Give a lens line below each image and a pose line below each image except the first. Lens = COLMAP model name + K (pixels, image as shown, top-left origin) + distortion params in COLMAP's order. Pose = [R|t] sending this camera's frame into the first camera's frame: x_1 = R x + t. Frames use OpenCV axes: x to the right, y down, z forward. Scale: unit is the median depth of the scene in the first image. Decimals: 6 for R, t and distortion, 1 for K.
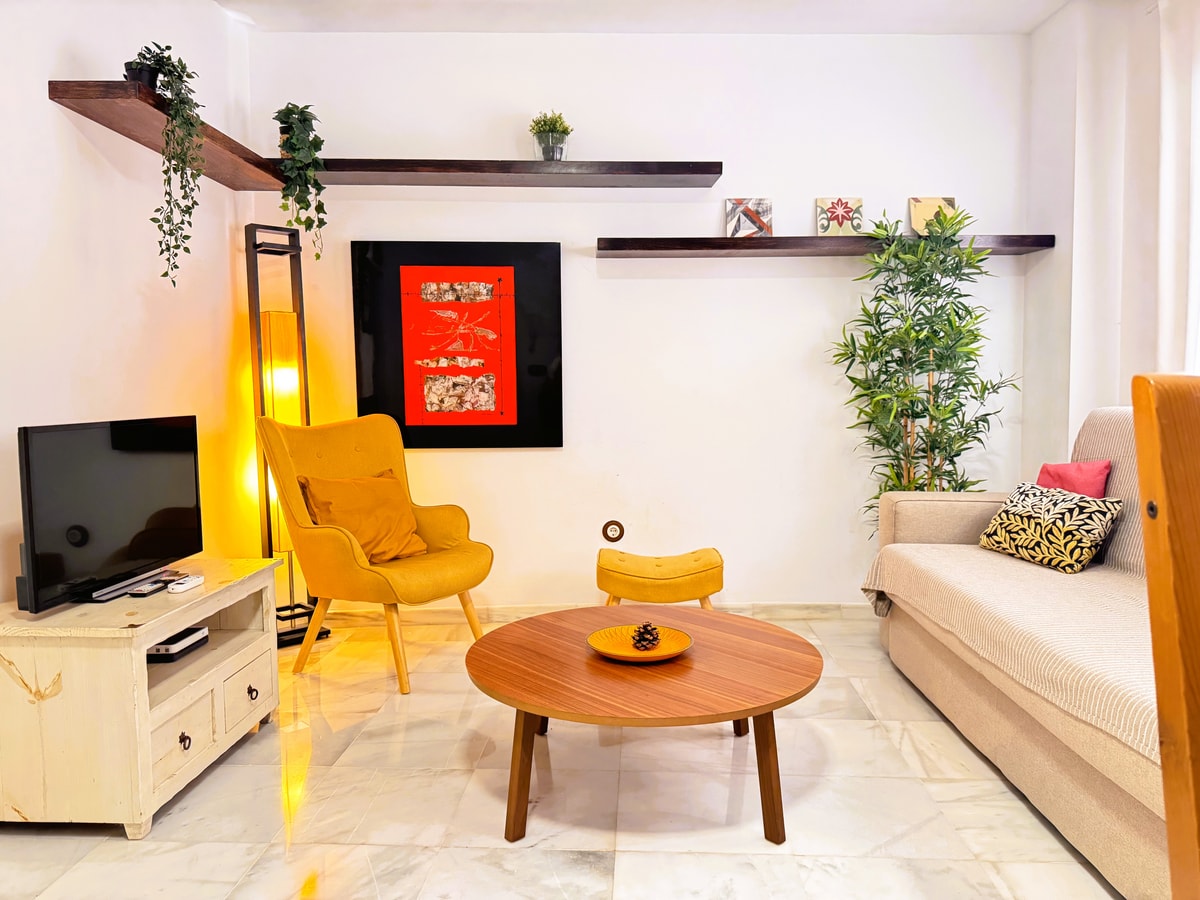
lens RADIAL K [[864.1, 0, 663.8], [0, 864.1, 452.2], [0, 0, 1]] dist [0.000899, -0.005694]
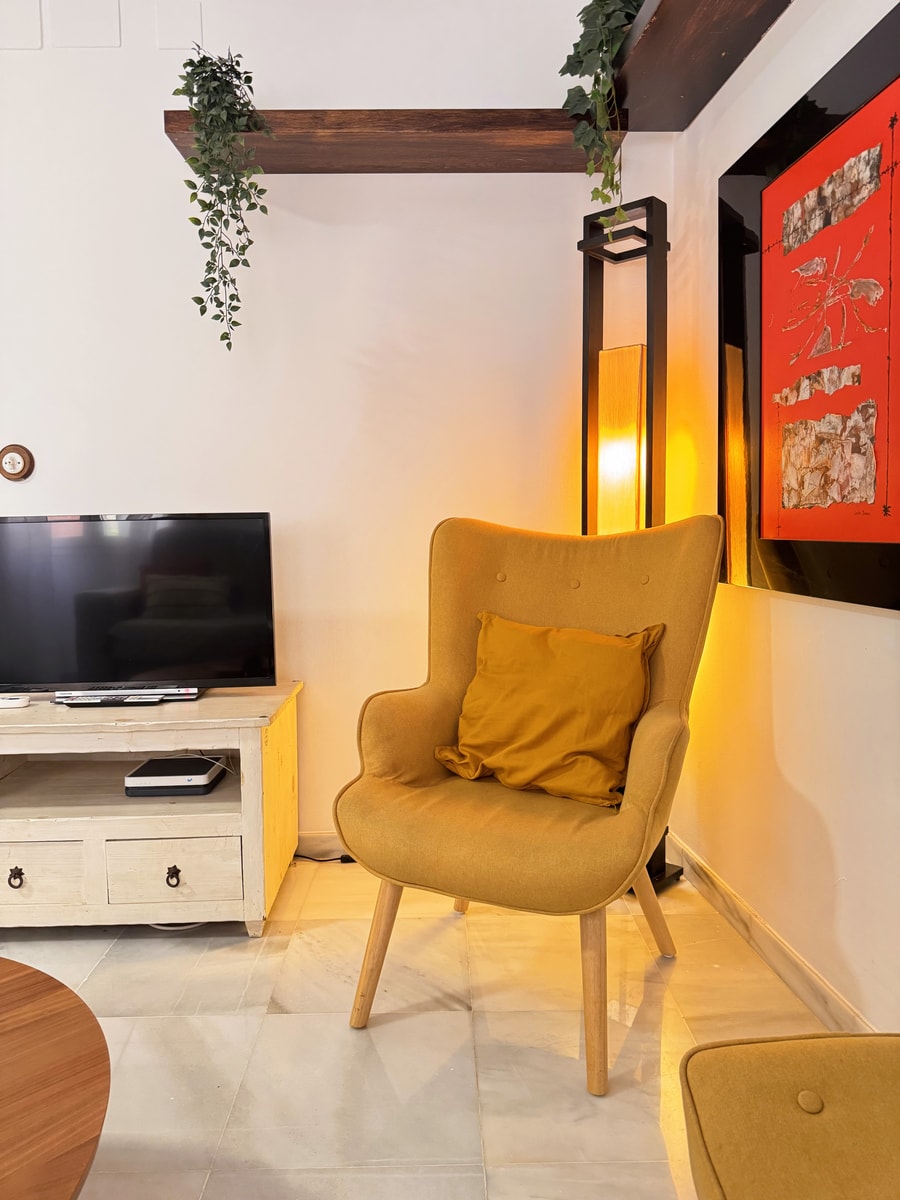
lens RADIAL K [[864.1, 0, 450.0], [0, 864.1, 600.0], [0, 0, 1]] dist [0.000899, -0.005694]
pose [[-0.013298, 0.089320, -0.995914, 0.191702], [-0.057741, 0.994272, 0.089944, -0.033812], [0.998243, 0.058701, -0.008064, 0.933304]]
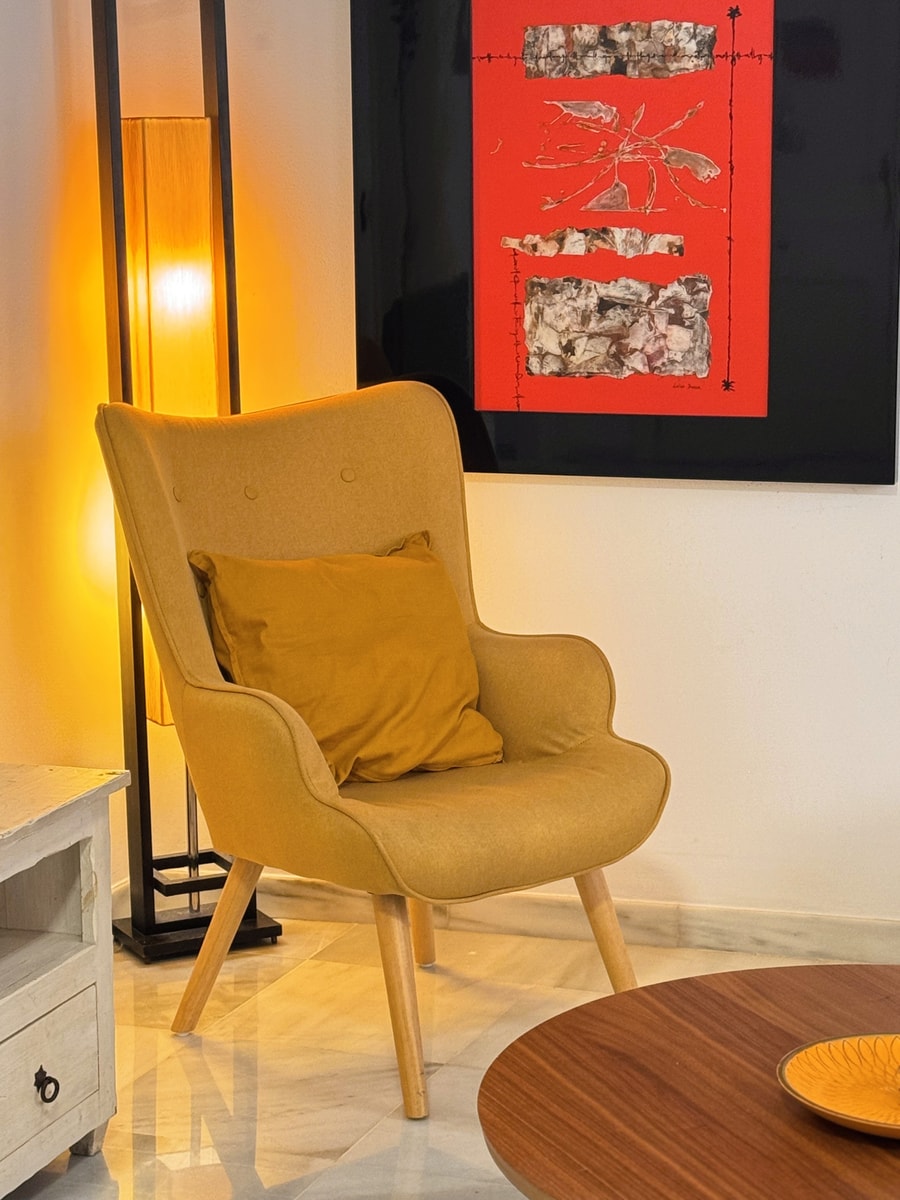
lens RADIAL K [[2686.8, 0, 450.0], [0, 2686.8, 600.0], [0, 0, 1]] dist [-0.017111, 0.875606]
pose [[0.937944, 0.058923, -0.341745, 0.106219], [-0.029511, 0.995447, 0.090637, -0.060935], [0.345530, -0.074927, 0.935412, -0.113970]]
